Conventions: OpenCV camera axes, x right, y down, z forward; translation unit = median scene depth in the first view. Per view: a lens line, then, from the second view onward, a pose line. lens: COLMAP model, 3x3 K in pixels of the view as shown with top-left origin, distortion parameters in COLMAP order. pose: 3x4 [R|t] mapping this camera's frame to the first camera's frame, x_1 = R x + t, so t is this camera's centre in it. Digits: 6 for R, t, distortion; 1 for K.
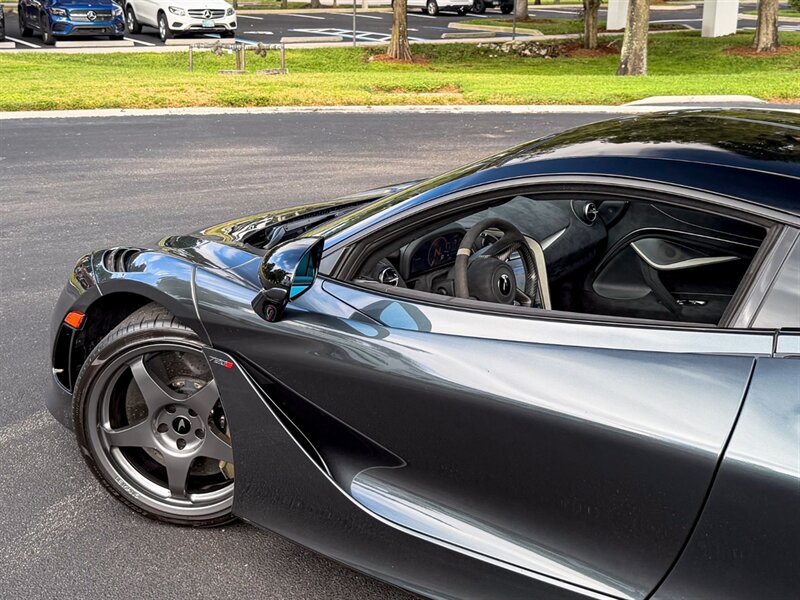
lens RADIAL K [[969.0, 0, 332.2], [0, 969.0, 206.6], [0, 0, 1]] dist [0.194973, -0.410063]
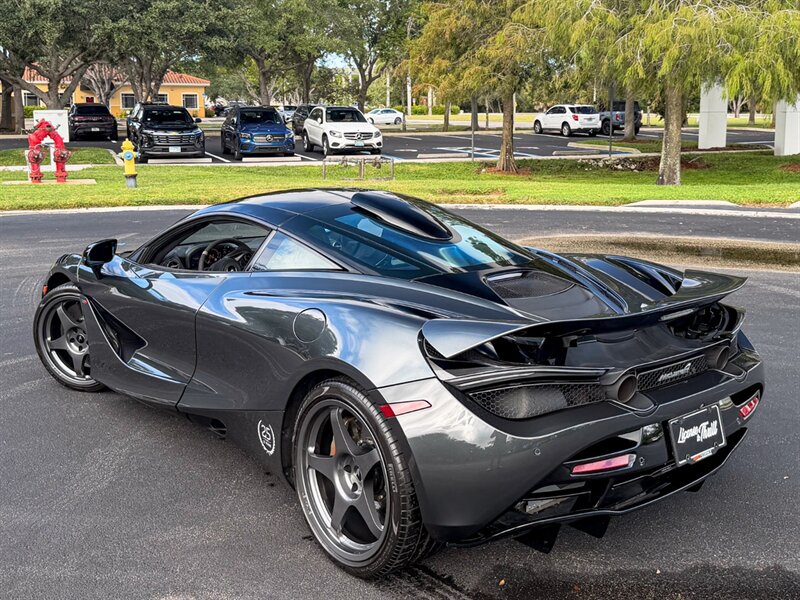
lens RADIAL K [[853.6, 0, 401.7], [0, 853.6, 221.9], [0, 0, 1]] dist [0.153816, -0.314650]
pose [[0.988198, 0.014611, -0.152486, 0.104286], [-0.028732, 0.995453, -0.090820, 0.016800], [0.150465, 0.094130, 0.984124, -0.093464]]
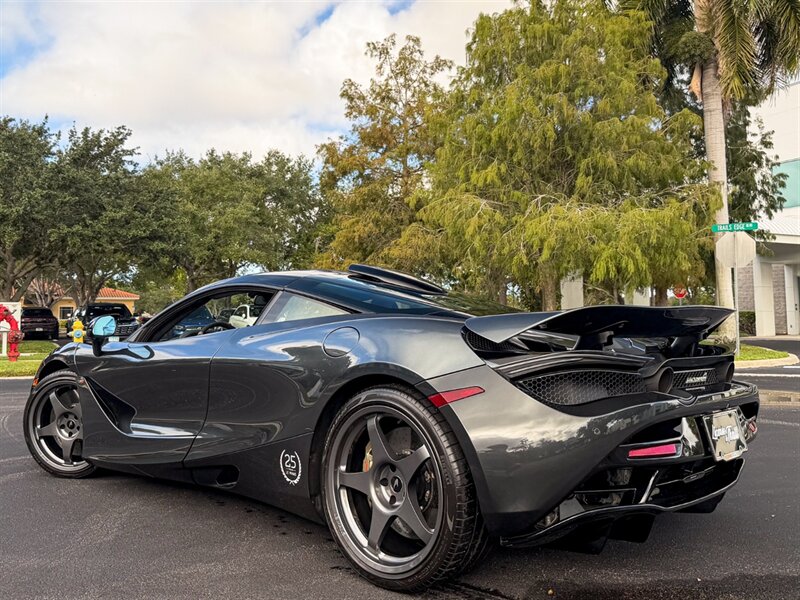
lens RADIAL K [[731.2, 0, 364.7], [0, 731.2, 272.6], [0, 0, 1]] dist [0.041037, -0.016908]
pose [[0.997787, -0.015625, -0.064628, 0.076619], [-0.004032, 0.955989, -0.293375, 0.049273], [0.066368, 0.292986, 0.953810, -0.072024]]
